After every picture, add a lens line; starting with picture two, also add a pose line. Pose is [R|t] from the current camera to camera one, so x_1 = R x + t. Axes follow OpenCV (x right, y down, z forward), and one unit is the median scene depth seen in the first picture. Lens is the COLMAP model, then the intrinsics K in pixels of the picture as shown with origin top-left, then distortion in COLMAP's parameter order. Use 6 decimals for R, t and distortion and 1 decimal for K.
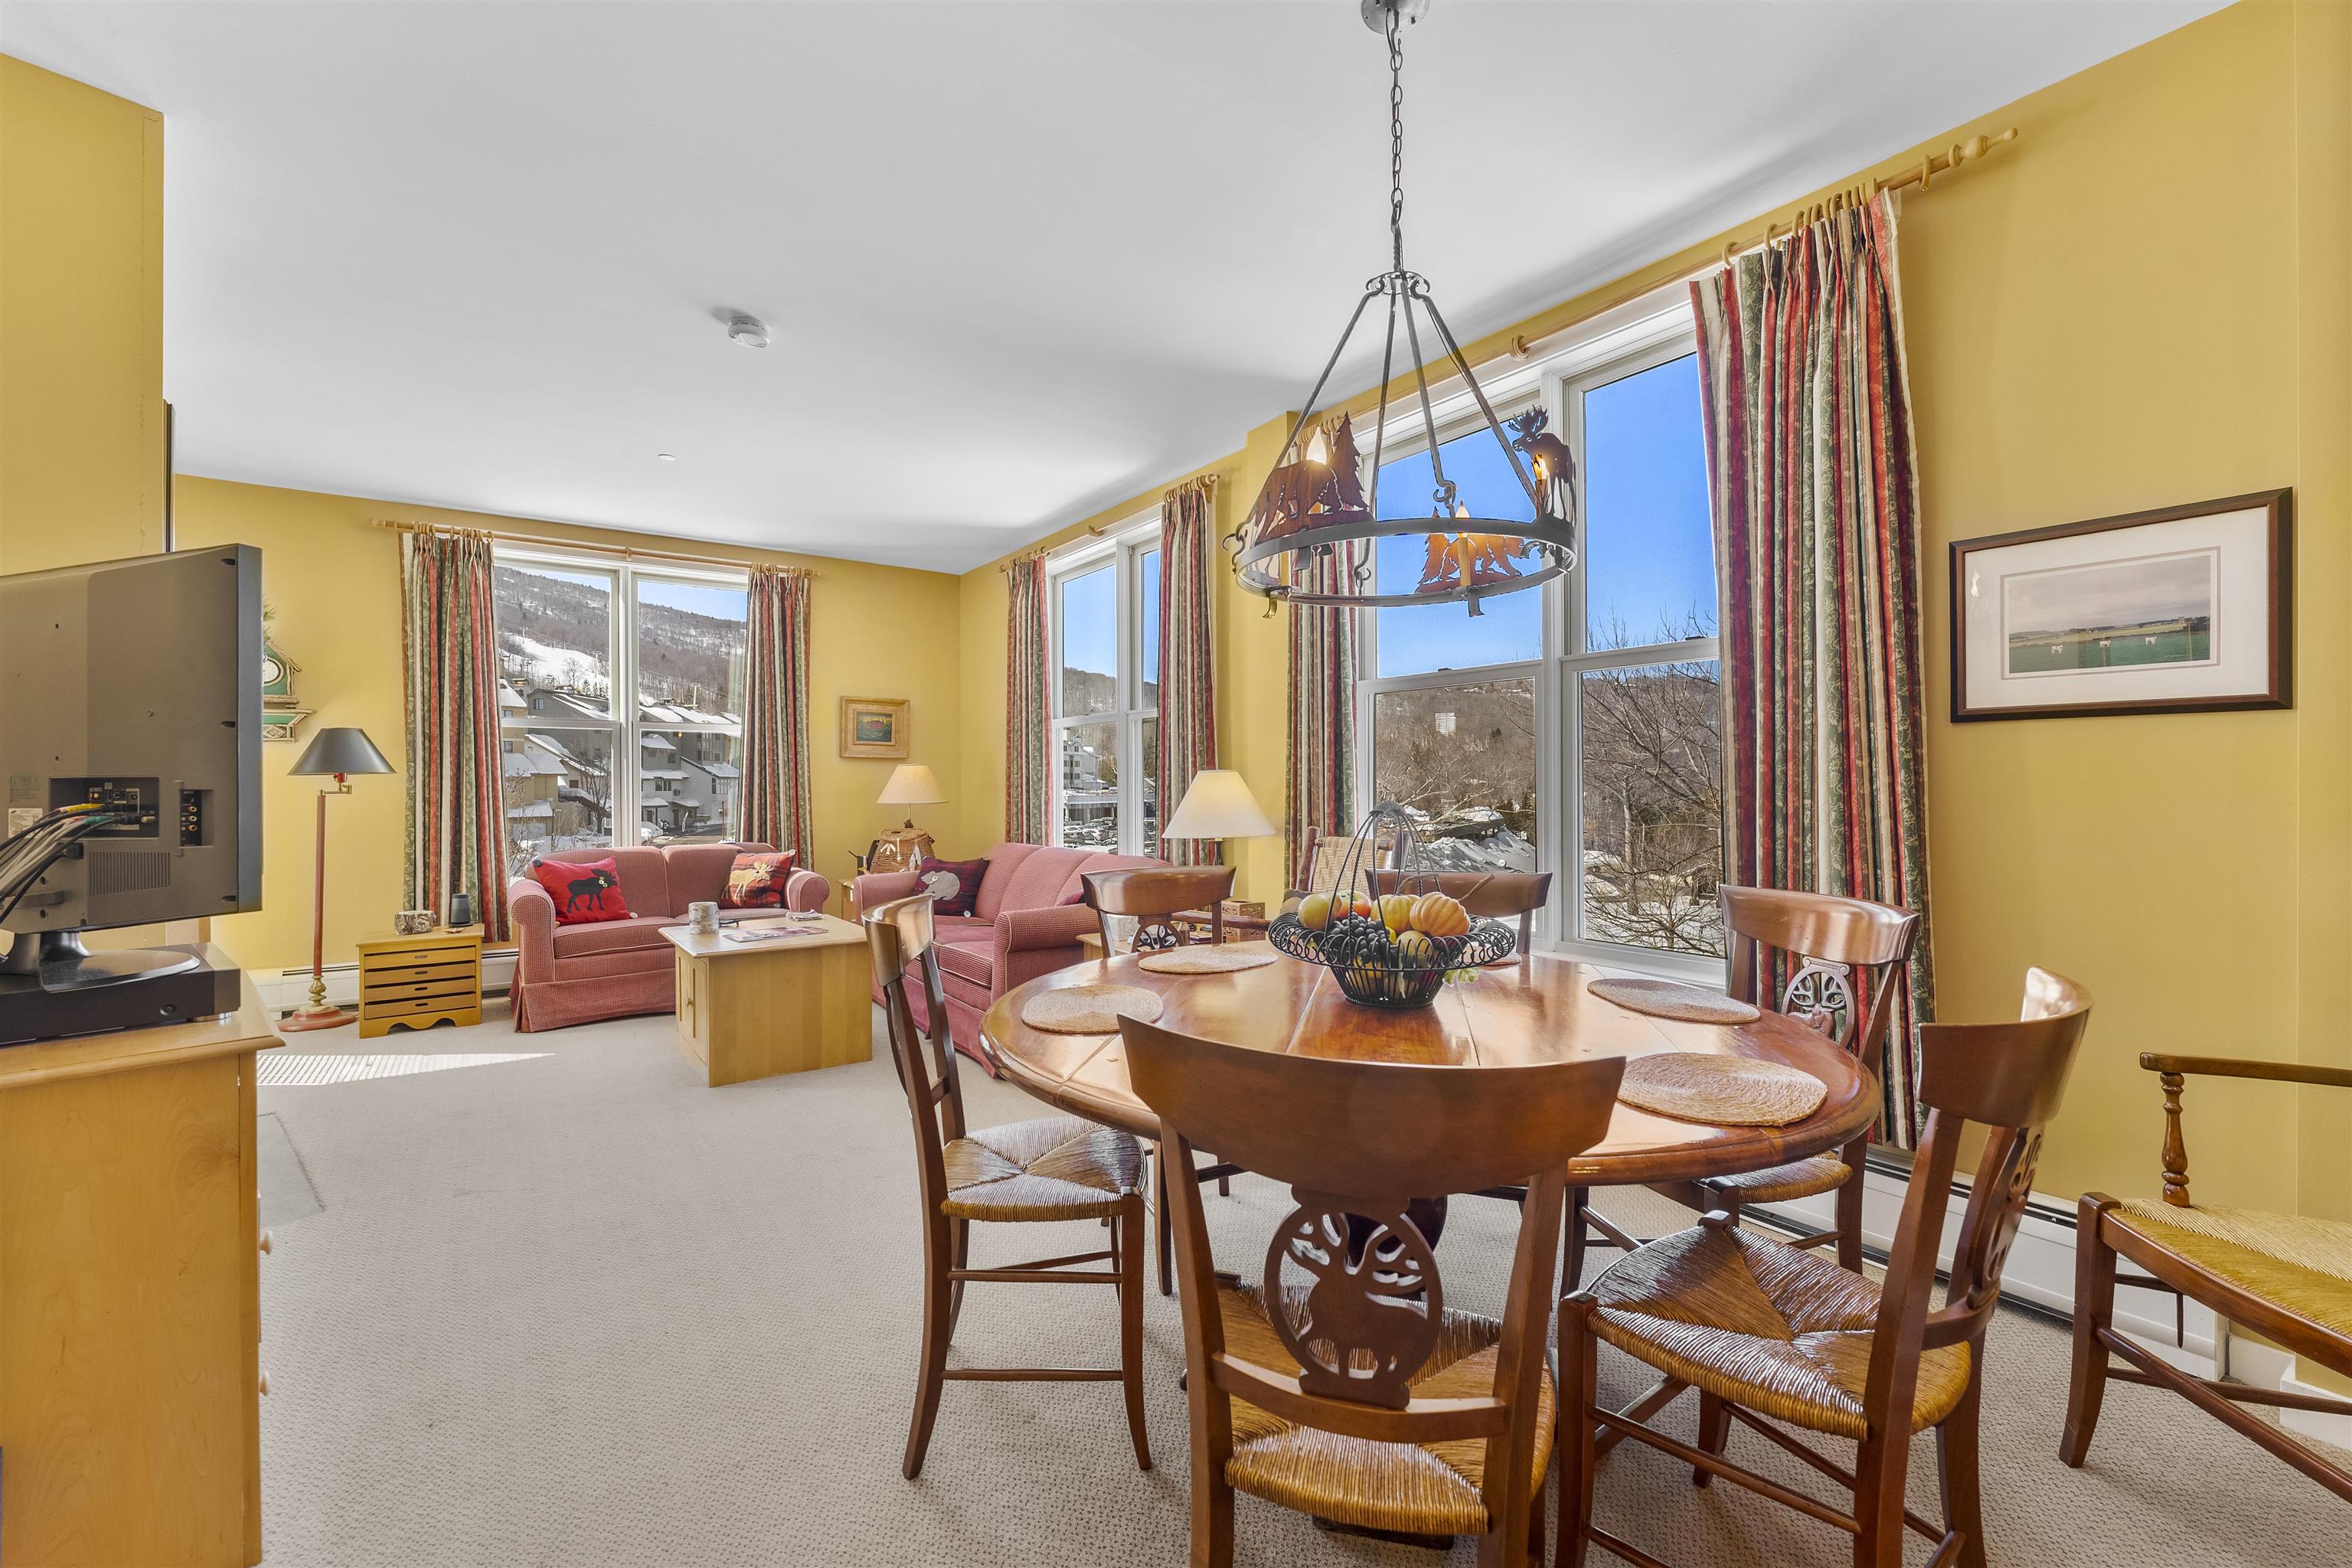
lens RADIAL K [[954.3, 0, 1182.1], [0, 954.3, 792.2], [0, 0, 1]] dist [-0.005737, 0.001858]
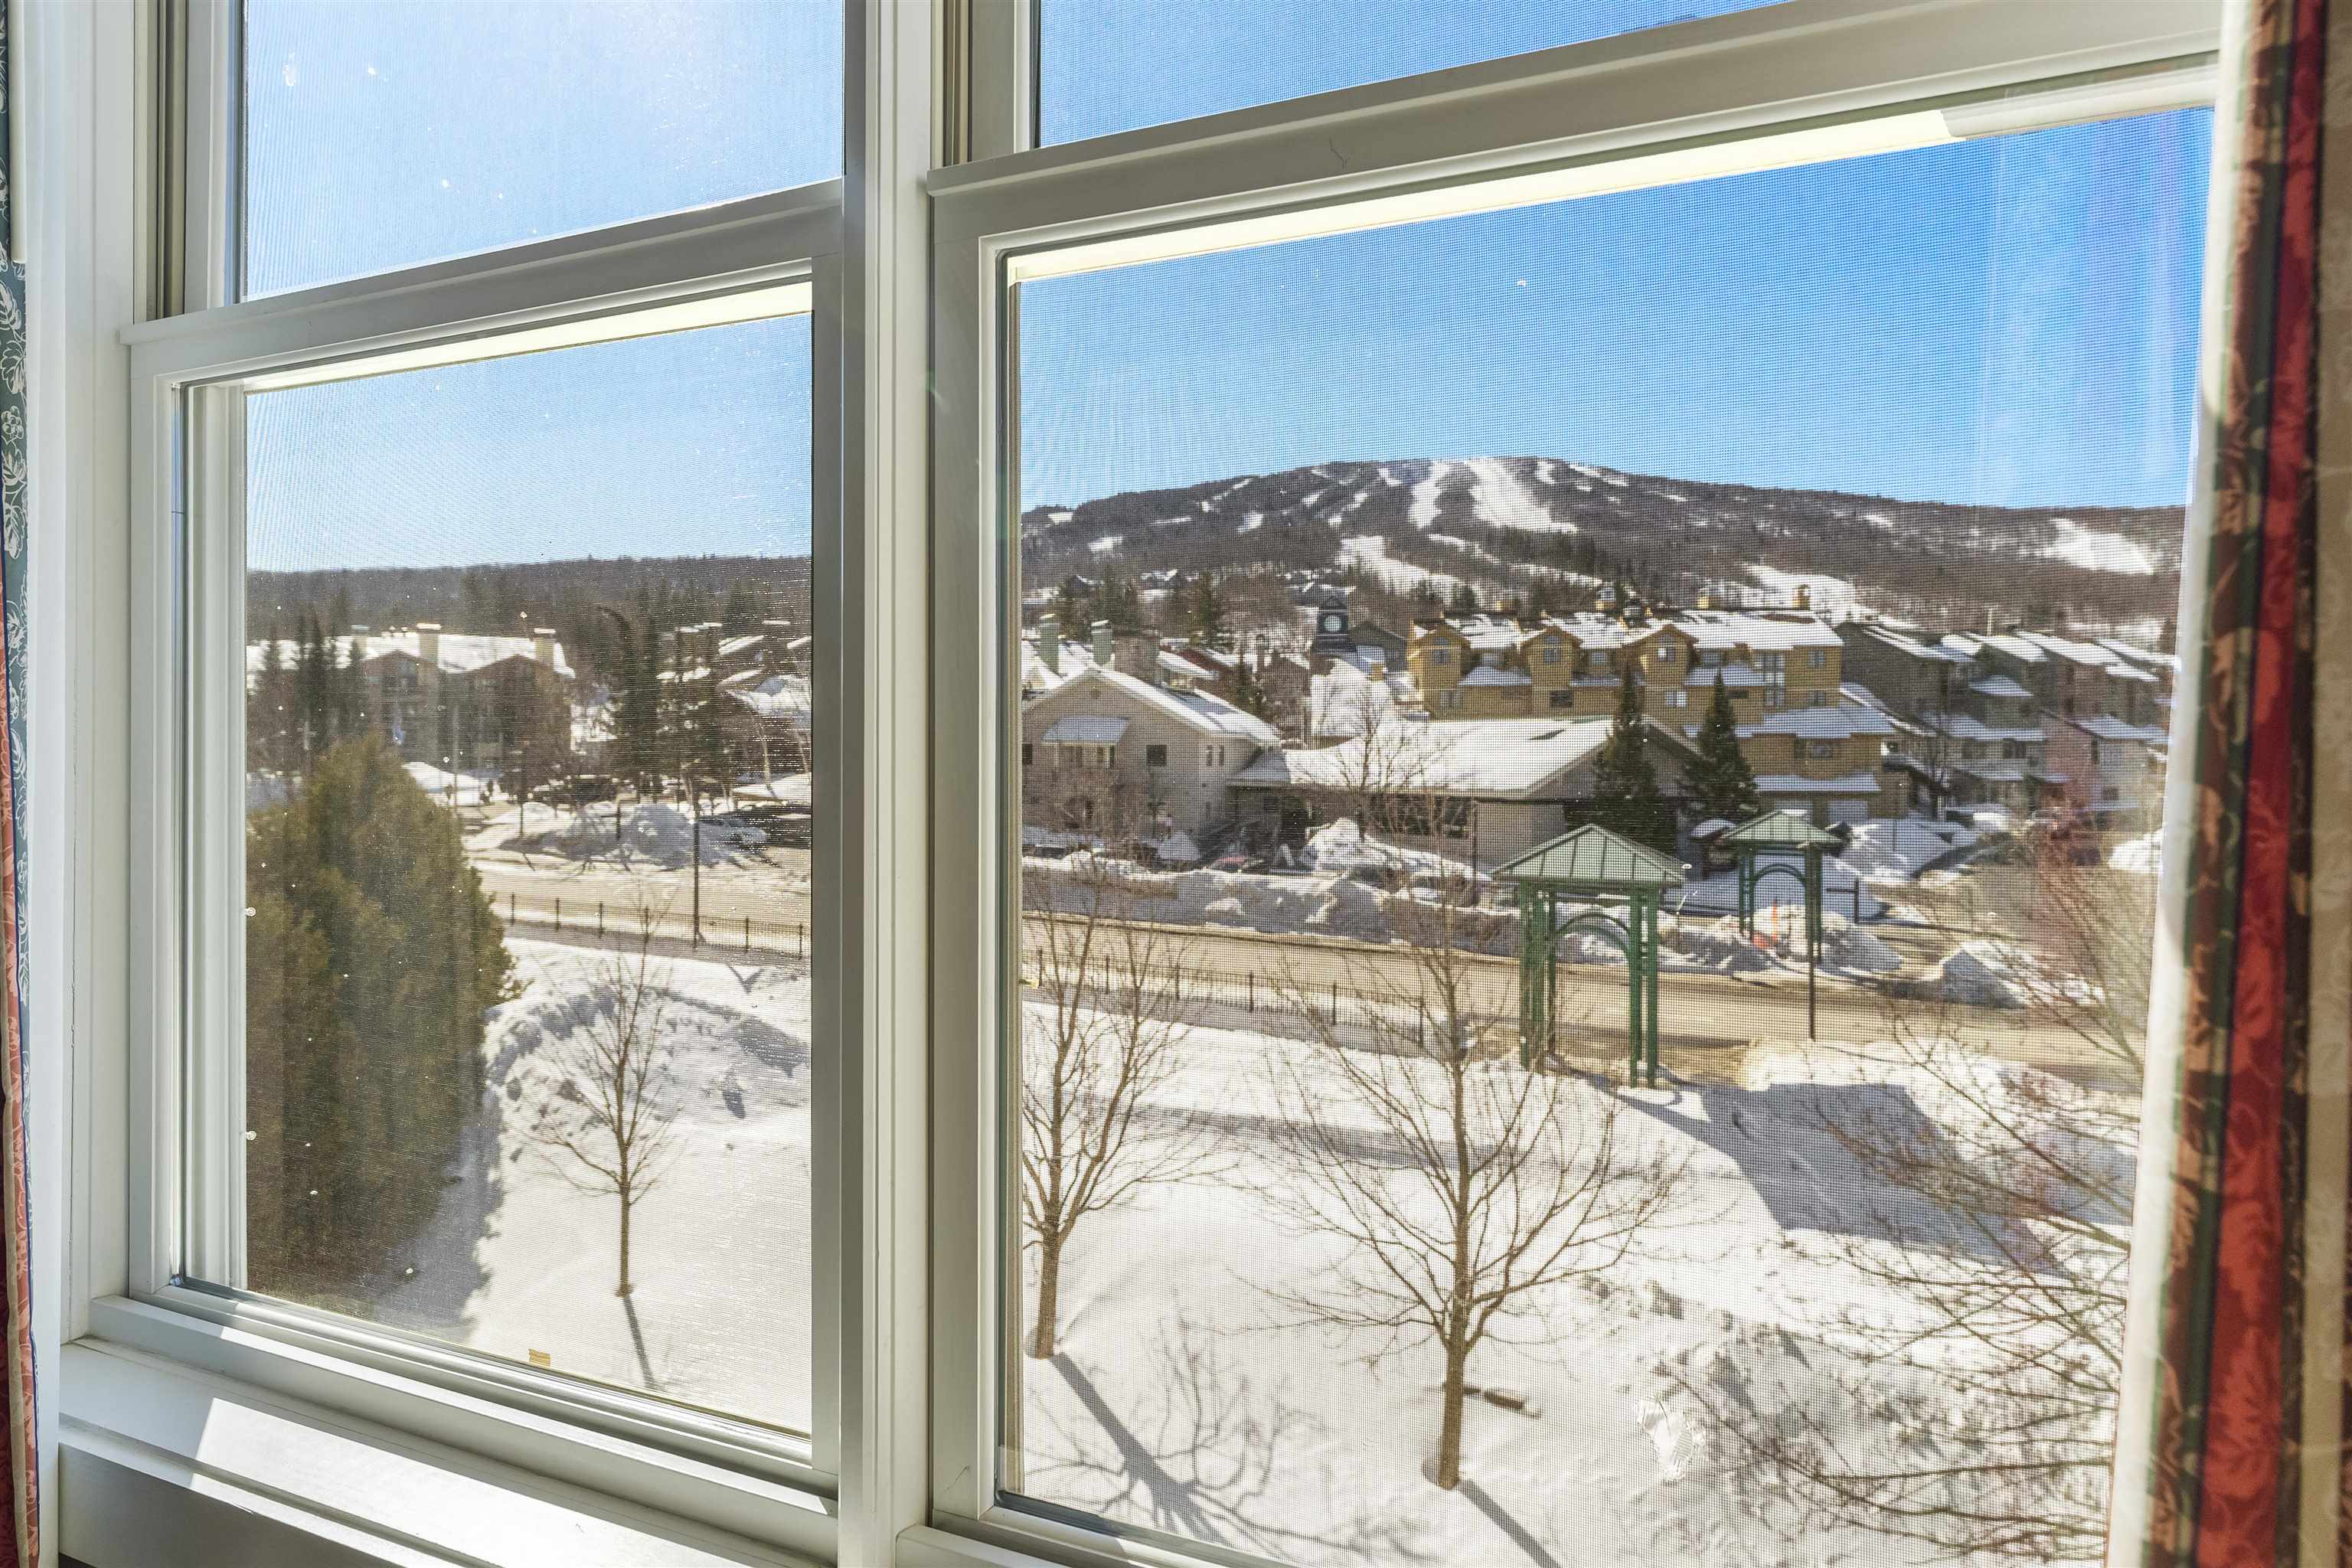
lens RADIAL K [[1304.5, 0, 1178.0], [0, 1304.5, 749.8], [0, 0, 1]] dist [0.003256, -0.001523]
pose [[0.524968, 0.006614, -0.851096, -1.672127], [-0.013515, 0.999909, -0.000565, 0.011168], [0.851015, 0.011799, 0.525009, 0.293922]]
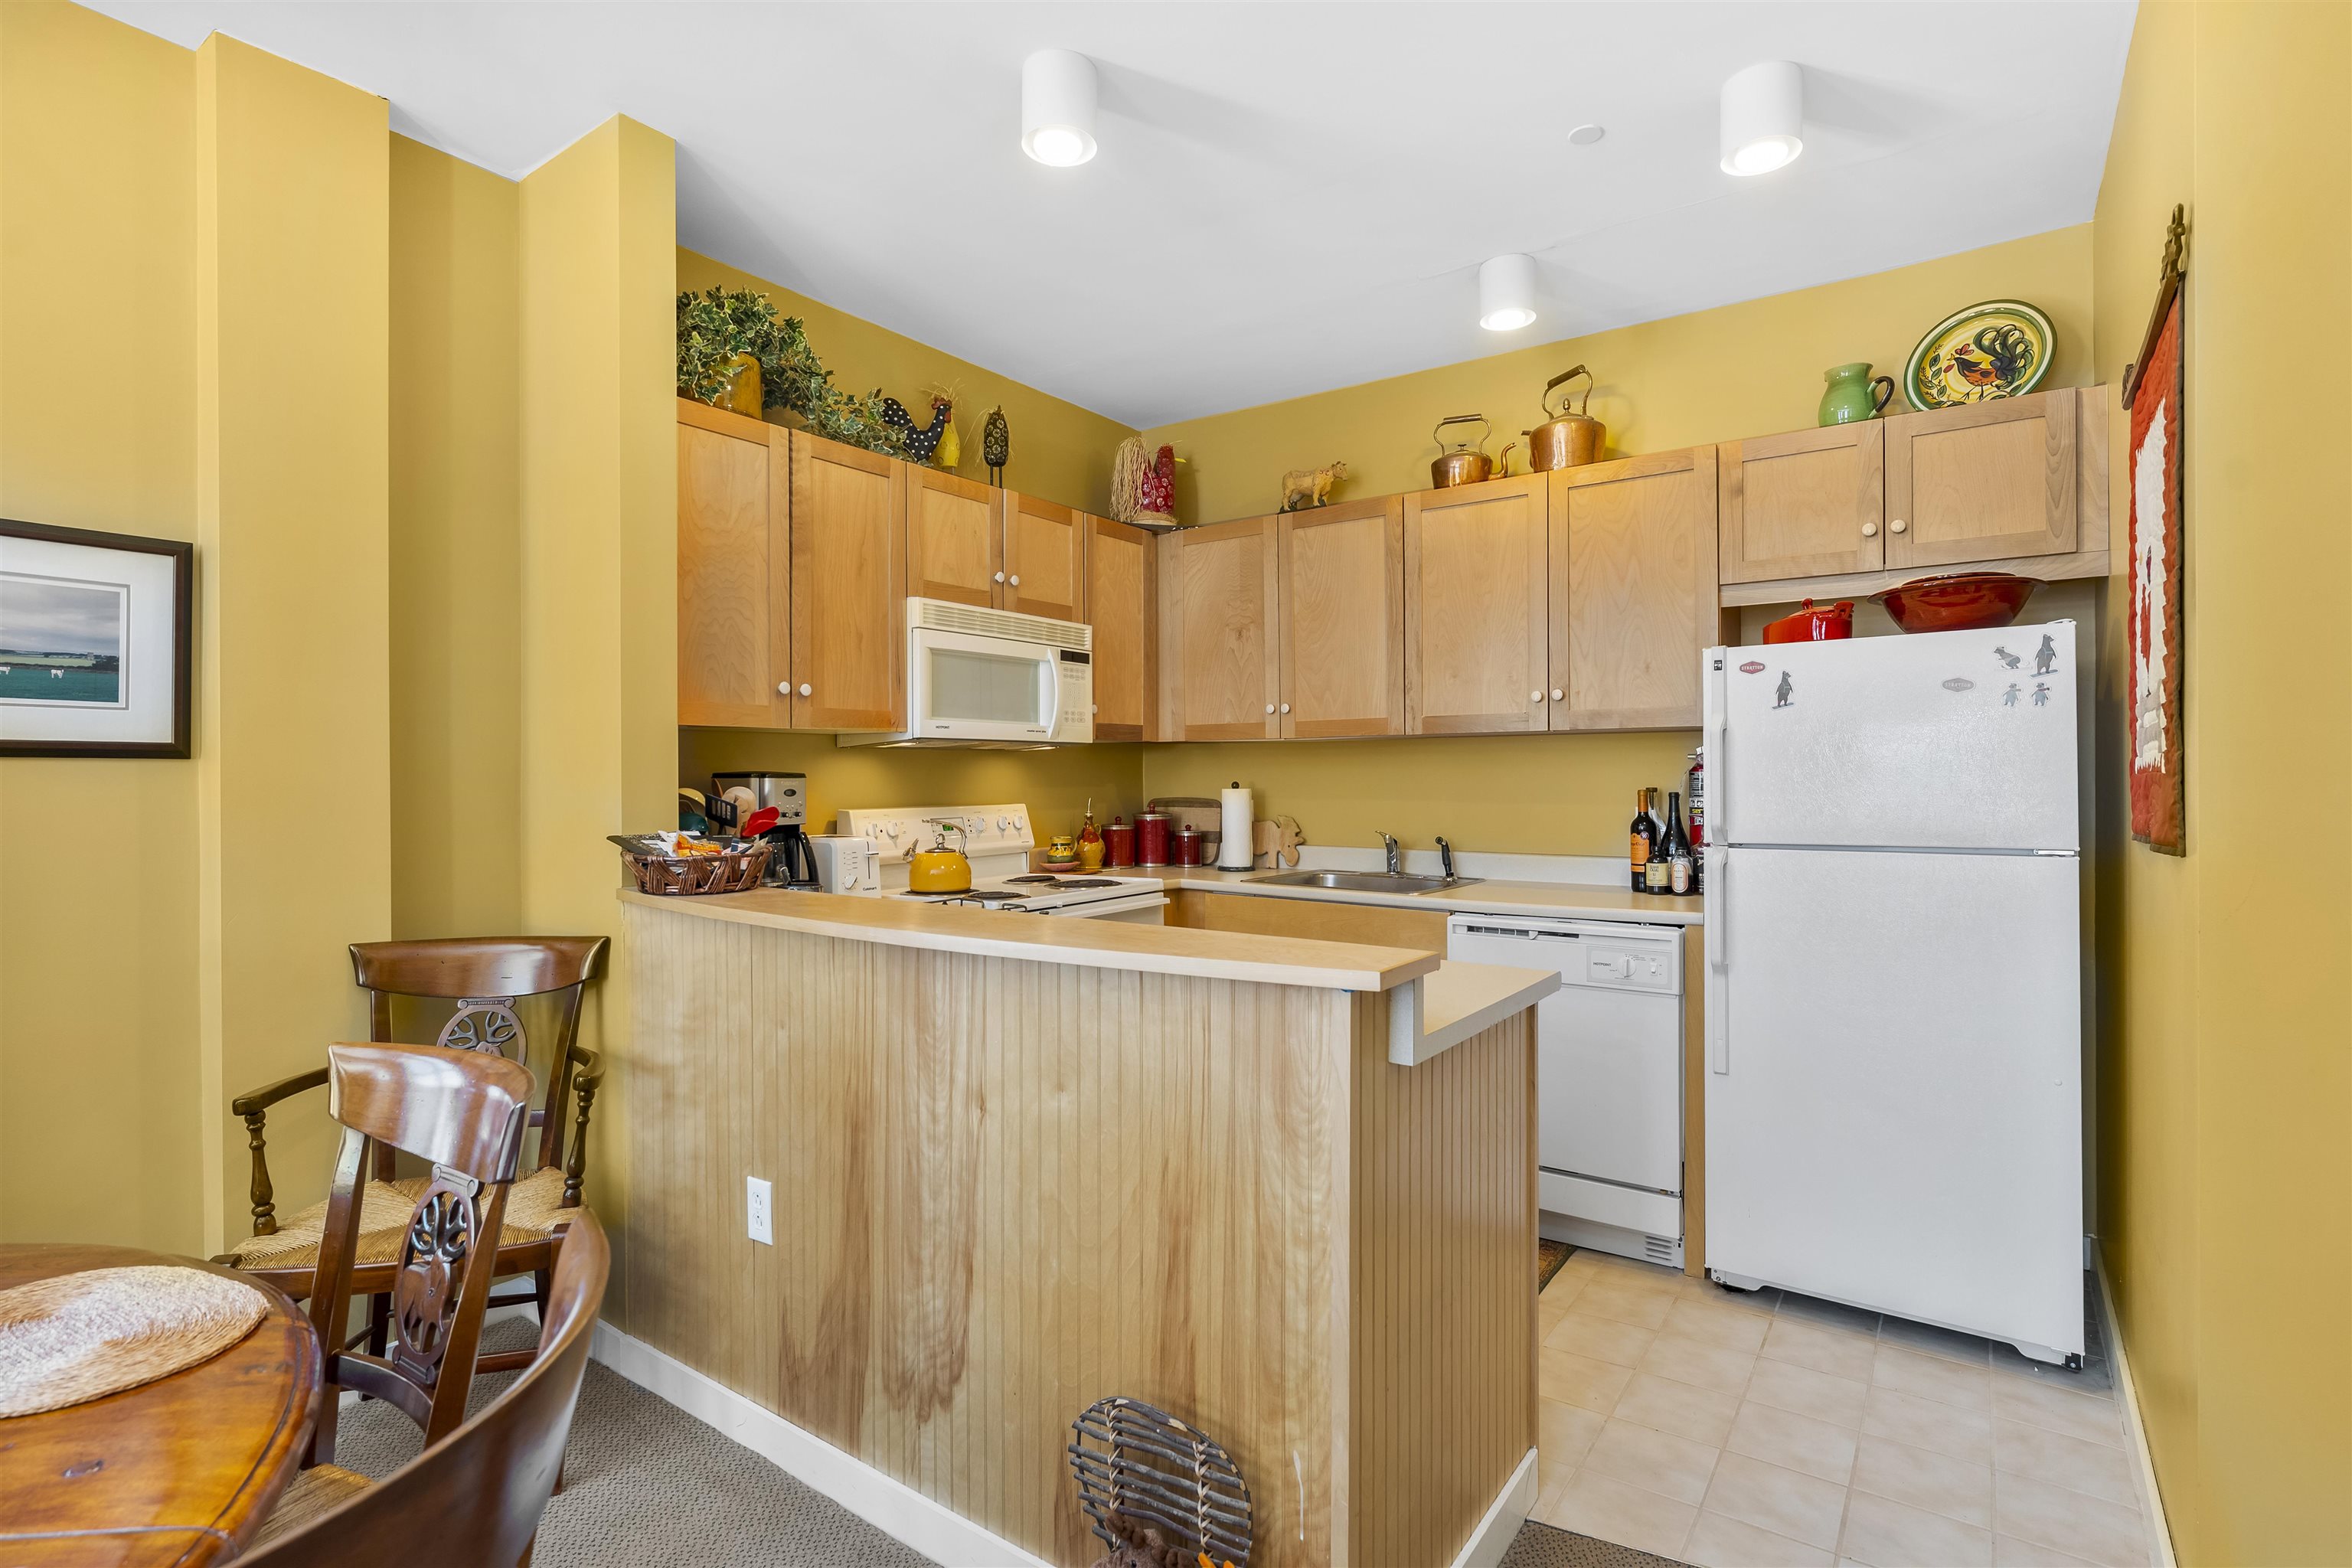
lens RADIAL K [[1133.7, 0, 1178.6], [0, 1133.7, 779.9], [0, 0, 1]] dist [-0.004686, 0.000840]
pose [[-0.322586, 0.000061, 0.946540, -0.118968], [0.012285, 0.999916, 0.004123, -0.020198], [-0.946461, 0.012958, -0.322559, 0.136322]]
